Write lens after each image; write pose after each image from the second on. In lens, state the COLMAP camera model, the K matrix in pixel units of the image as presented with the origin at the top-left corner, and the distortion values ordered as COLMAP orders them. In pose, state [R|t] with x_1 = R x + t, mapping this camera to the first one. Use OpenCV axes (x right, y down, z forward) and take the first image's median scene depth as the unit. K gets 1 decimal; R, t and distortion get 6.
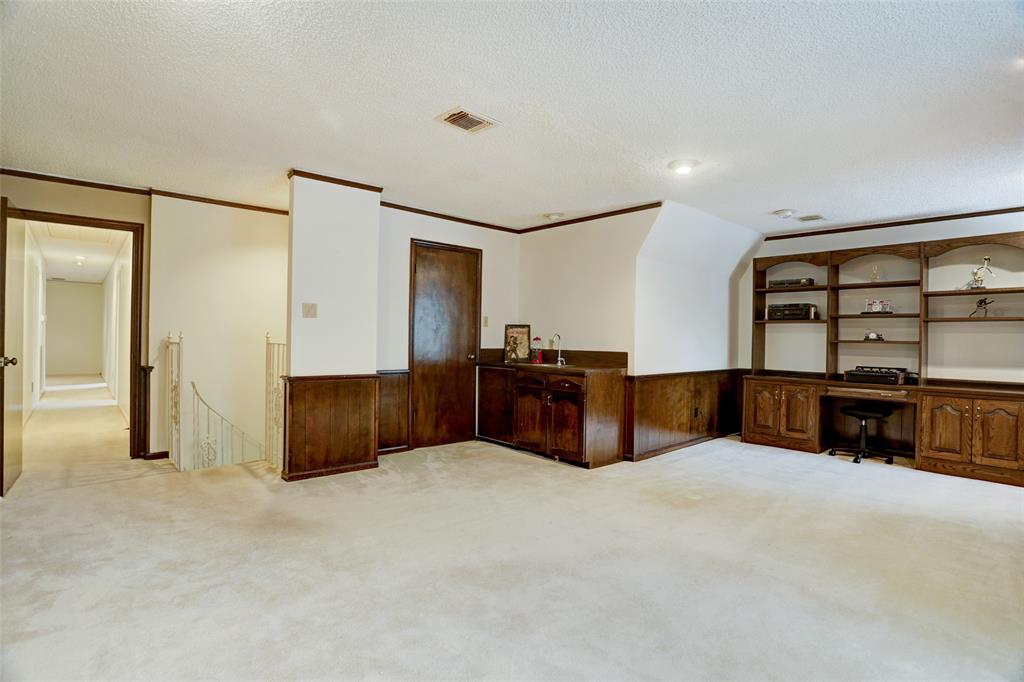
lens RADIAL K [[500.5, 0, 509.3], [0, 500.5, 341.8], [0, 0, 1]] dist [-0.038456, 0.001492]
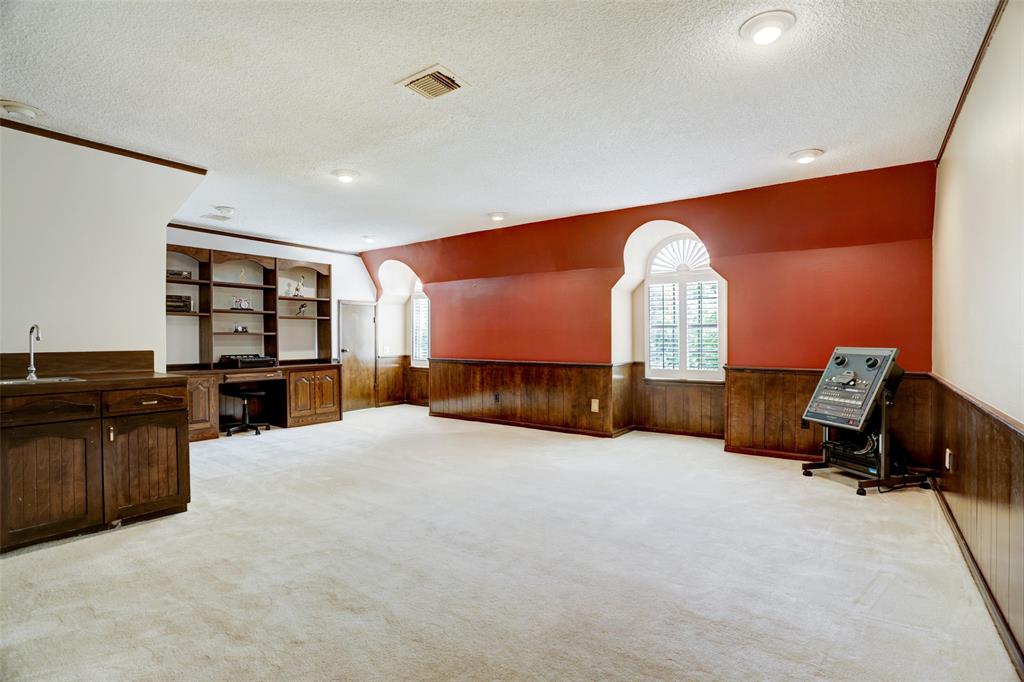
lens RADIAL K [[500.5, 0, 509.2], [0, 500.5, 336.7], [0, 0, 1]] dist [-0.038456, 0.001492]
pose [[-0.203967, -0.014518, 0.978870, -0.567258], [0.002653, 0.999878, 0.015382, -0.008839], [-0.978974, 0.005735, -0.203904, 0.611453]]
